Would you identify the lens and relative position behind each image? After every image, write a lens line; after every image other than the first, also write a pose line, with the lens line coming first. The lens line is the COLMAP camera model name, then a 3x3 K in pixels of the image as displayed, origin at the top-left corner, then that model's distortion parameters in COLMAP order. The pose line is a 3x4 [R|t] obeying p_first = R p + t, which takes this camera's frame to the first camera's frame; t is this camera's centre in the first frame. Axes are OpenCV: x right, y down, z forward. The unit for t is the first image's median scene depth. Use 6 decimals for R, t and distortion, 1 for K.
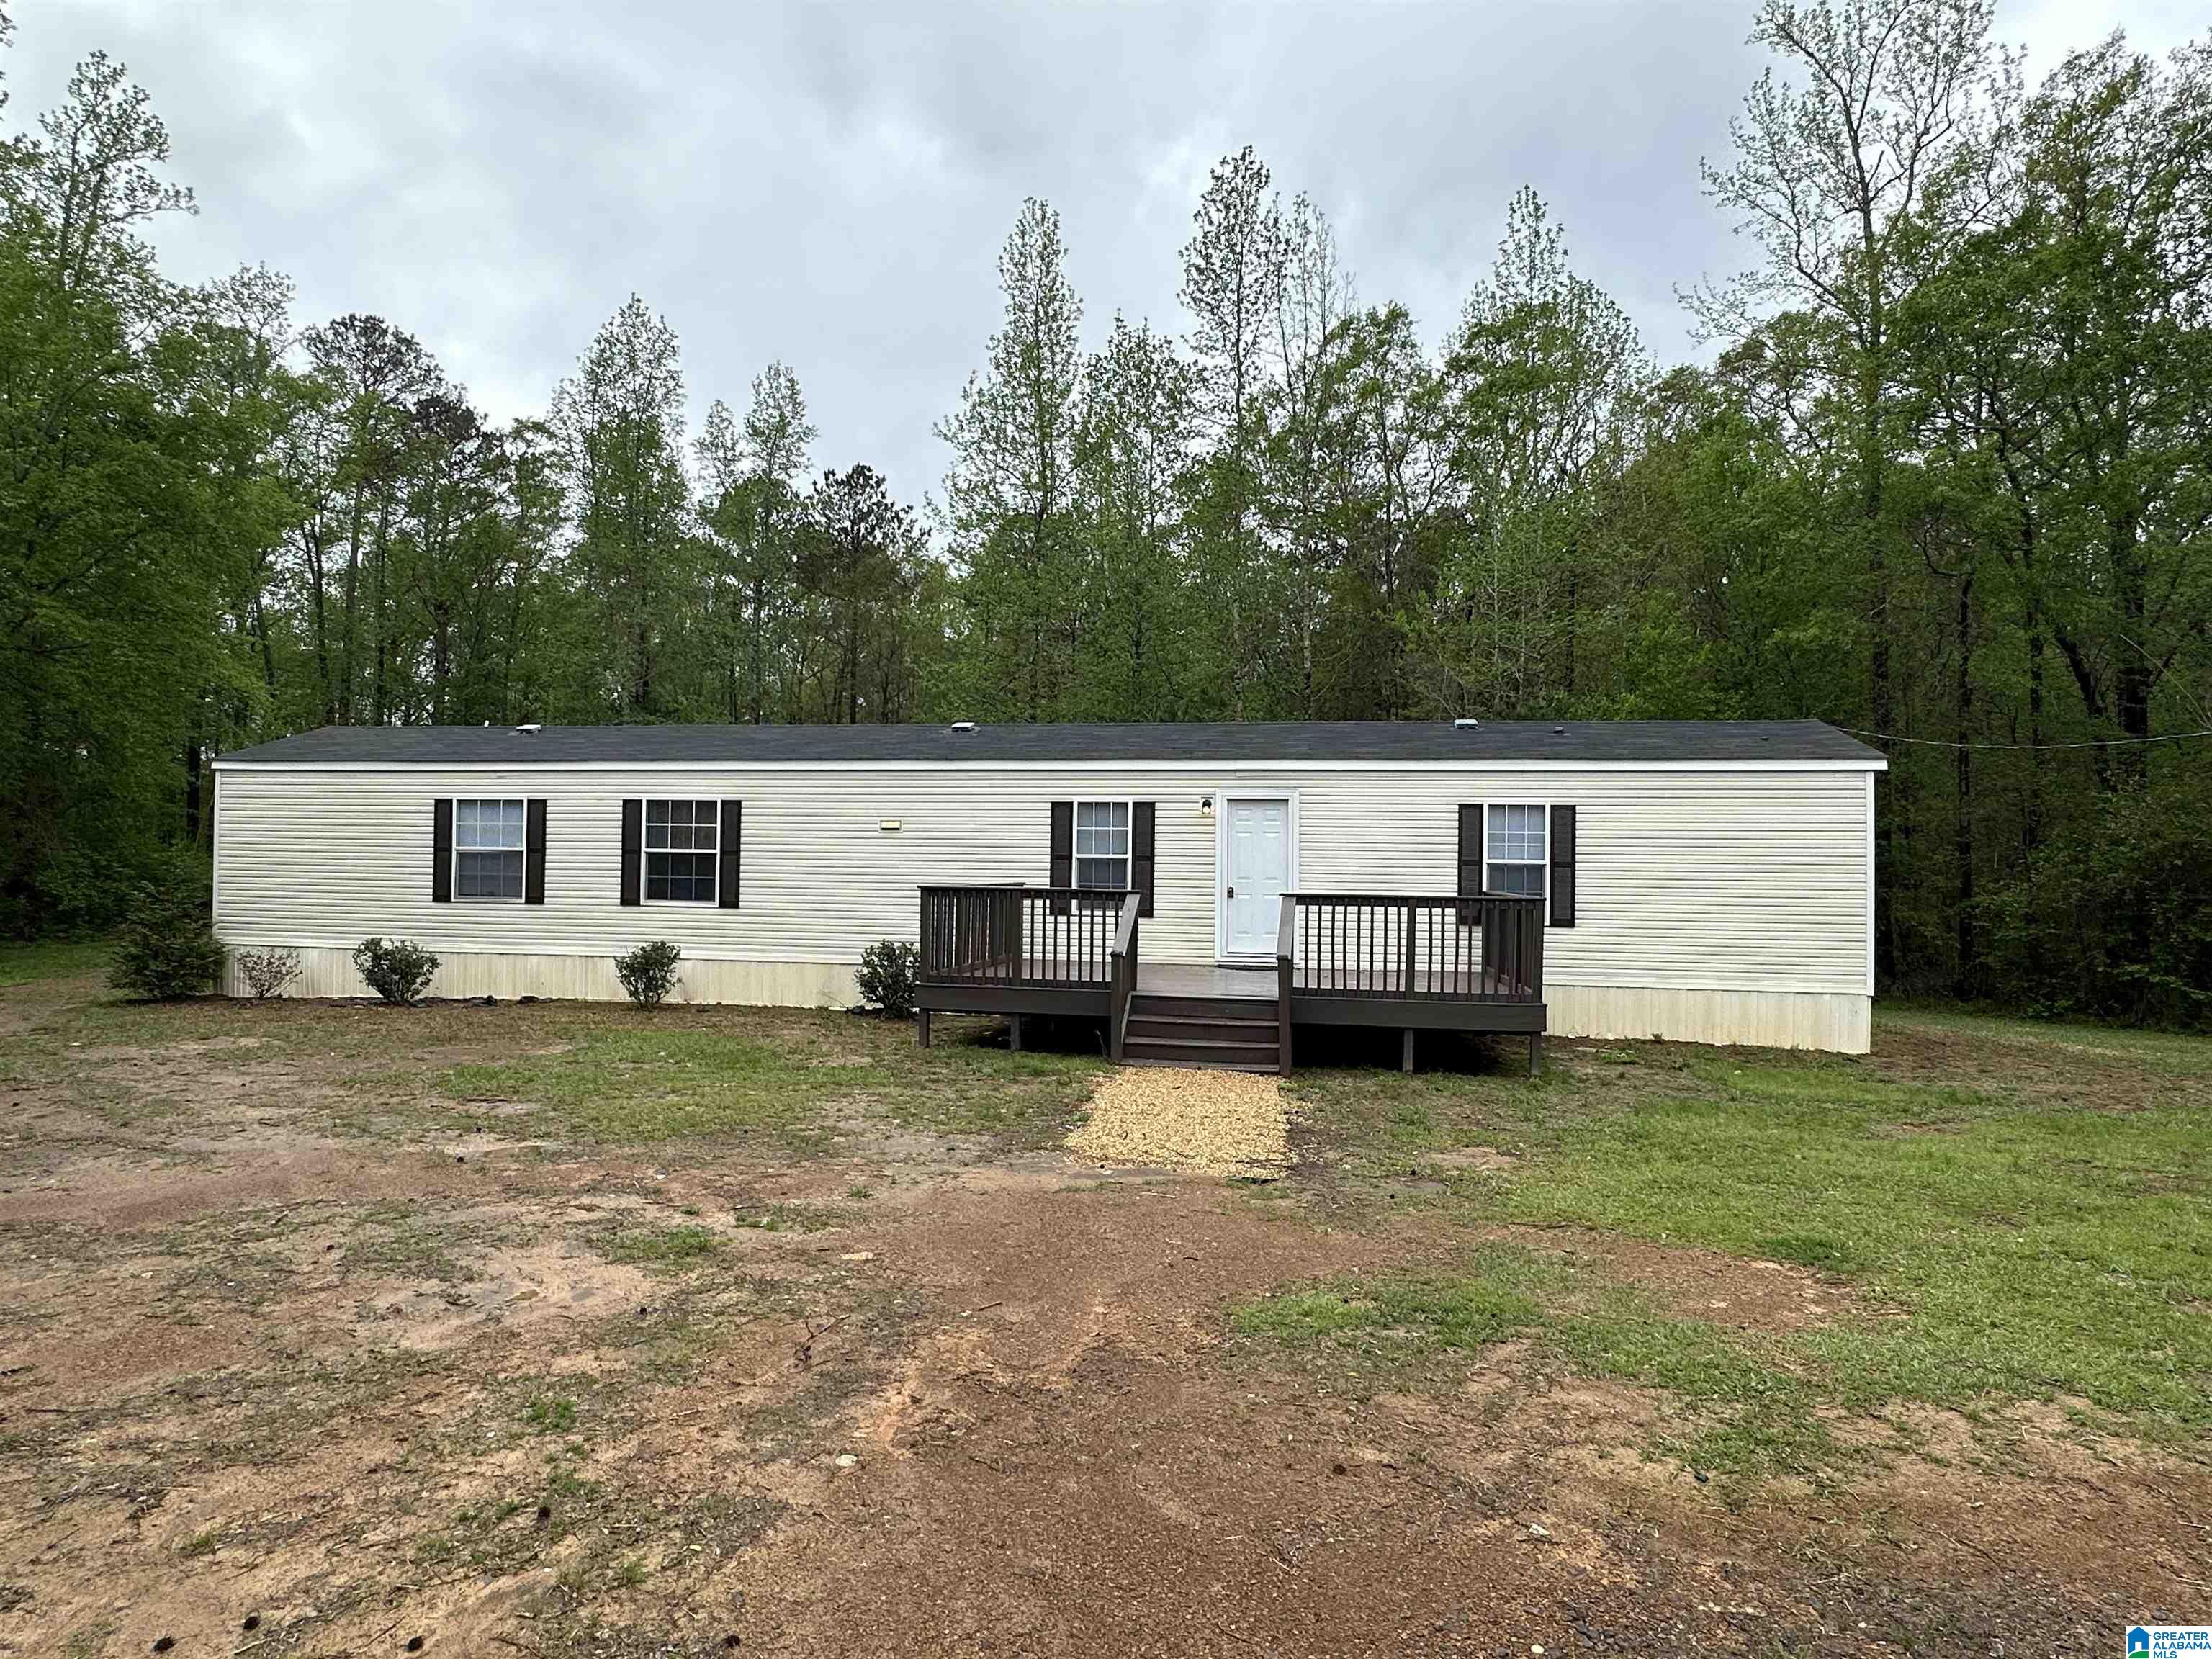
lens RADIAL K [[1237.9, 0, 1106.0], [0, 1237.9, 829.5], [0, 0, 1]] dist [0.002658, -0.000254]
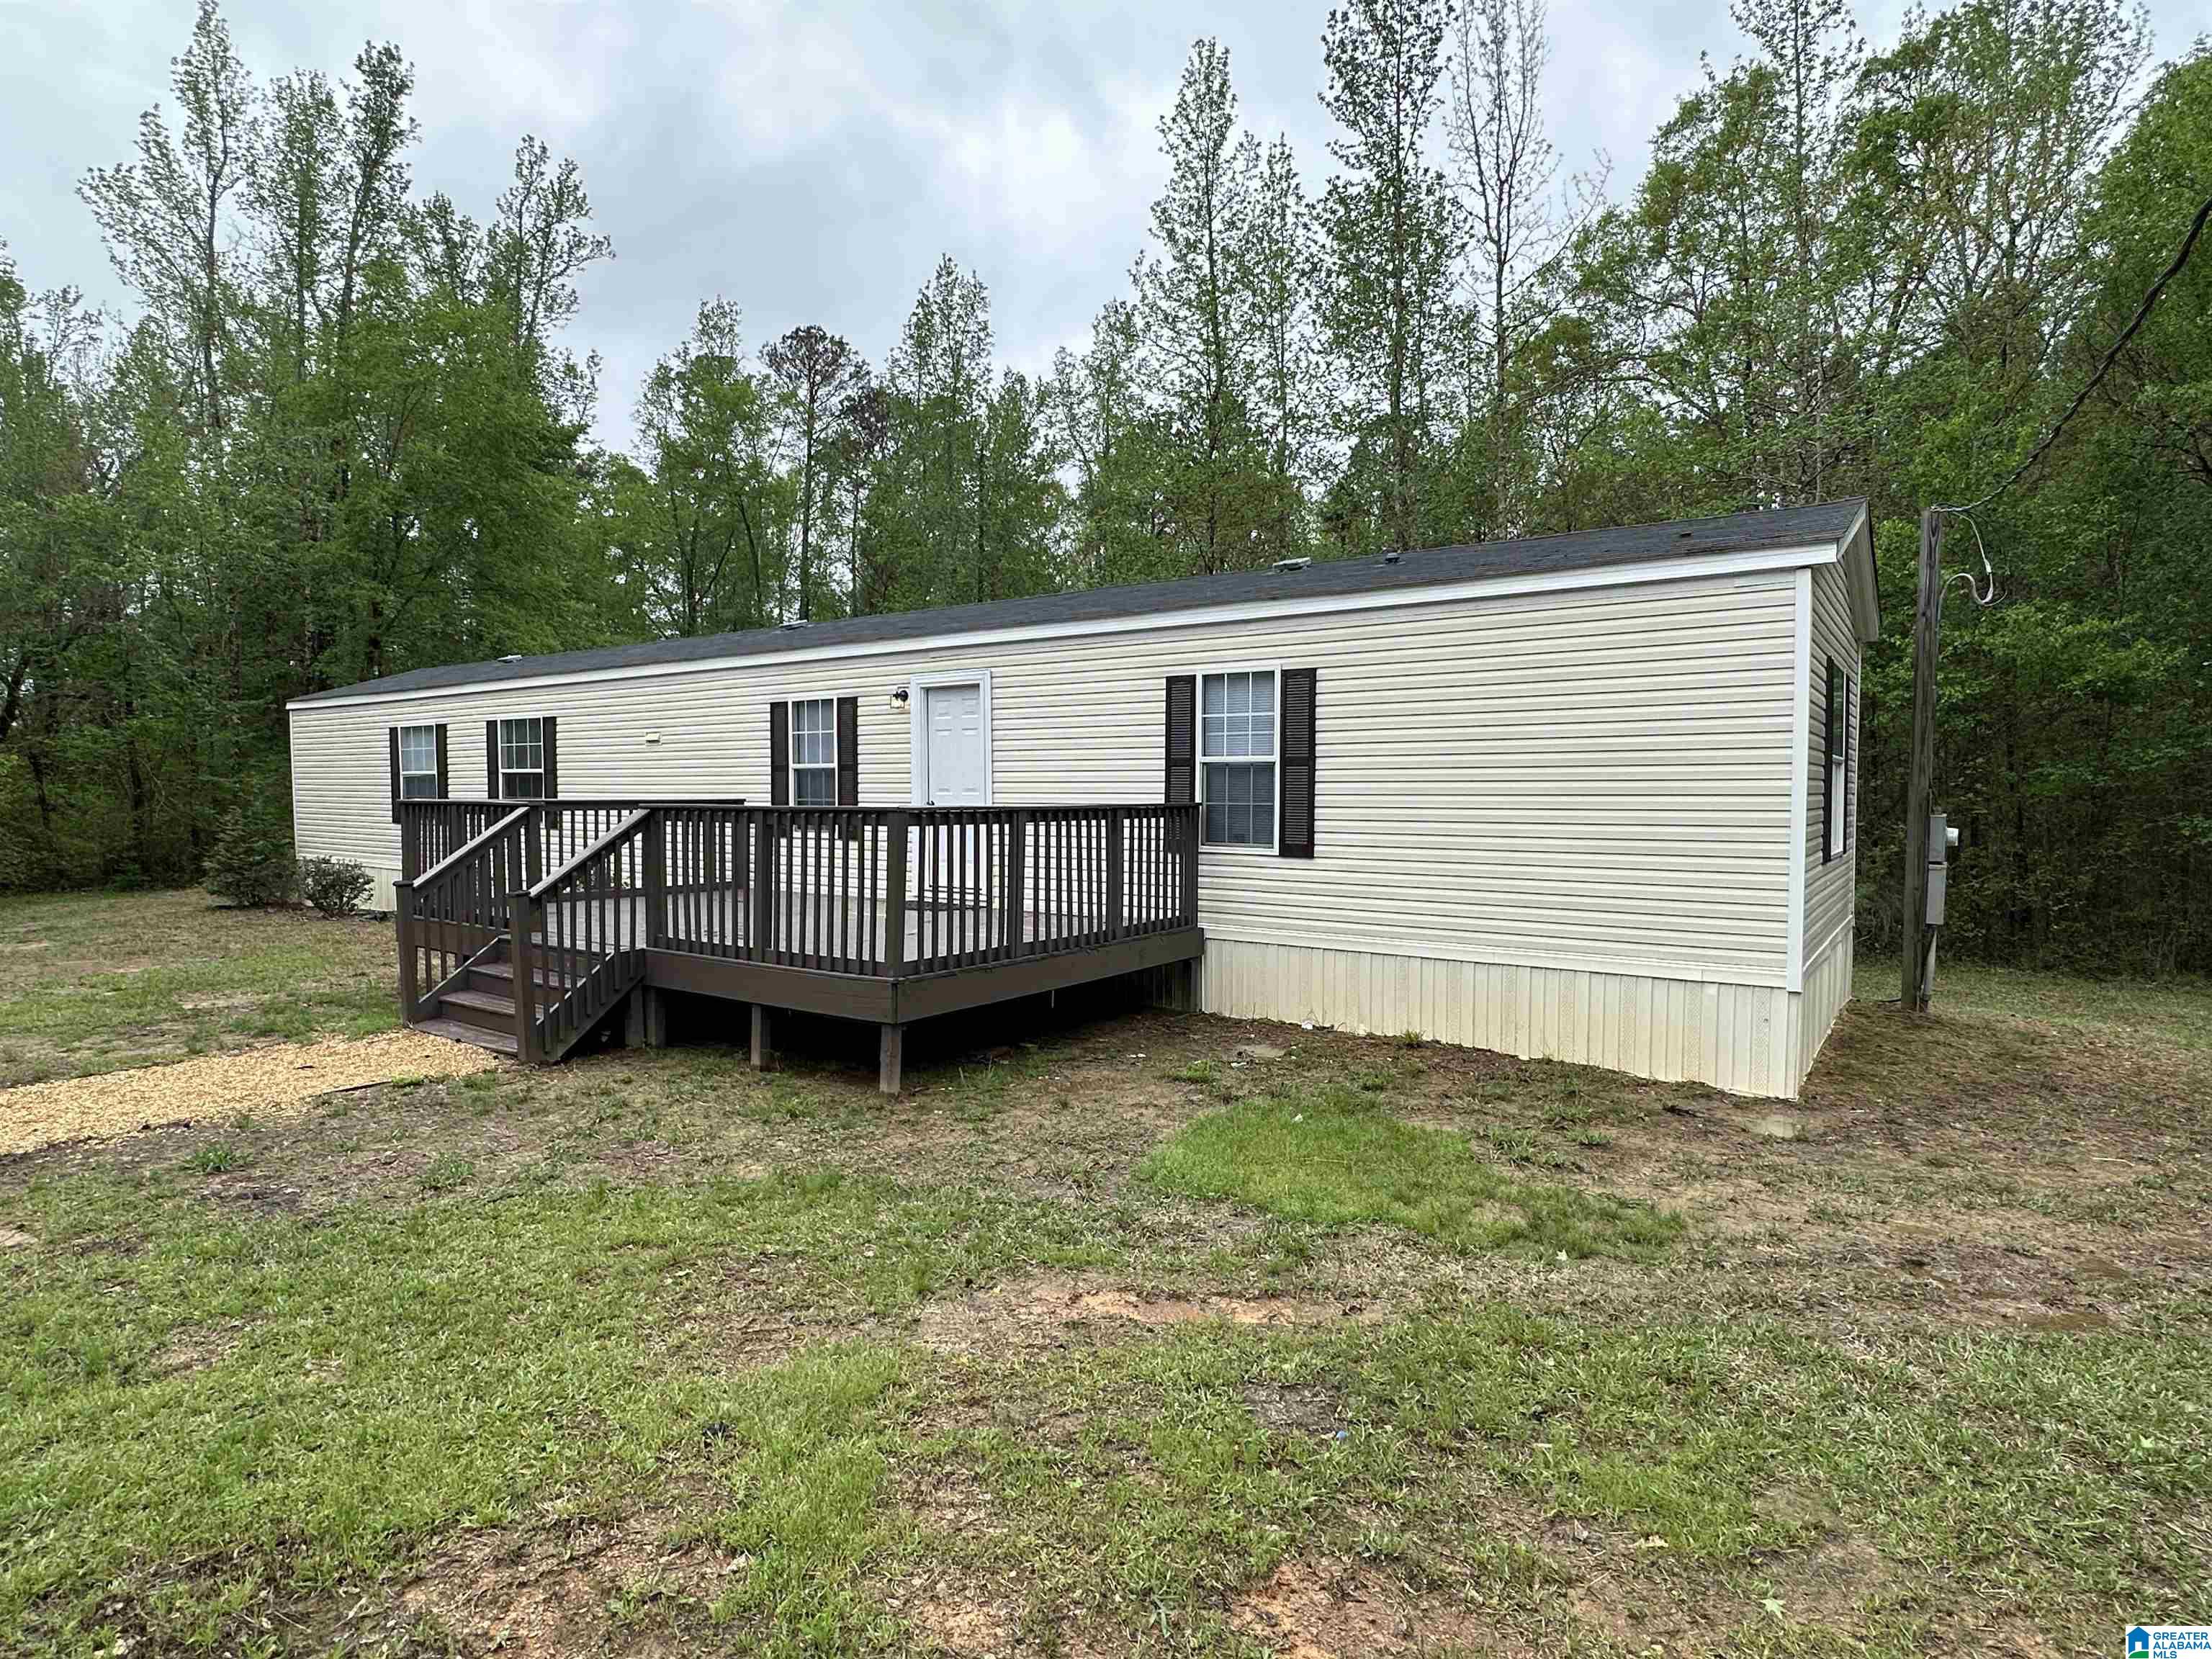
lens RADIAL K [[1197.2, 0, 1102.0], [0, 1197.2, 842.5], [0, 0, 1]] dist [-0.004689, -0.001592]
pose [[0.904061, 0.008055, -0.427328, 0.500887], [0.016171, 0.998462, 0.053033, 0.032629], [0.427098, -0.054855, 0.902540, 0.364295]]
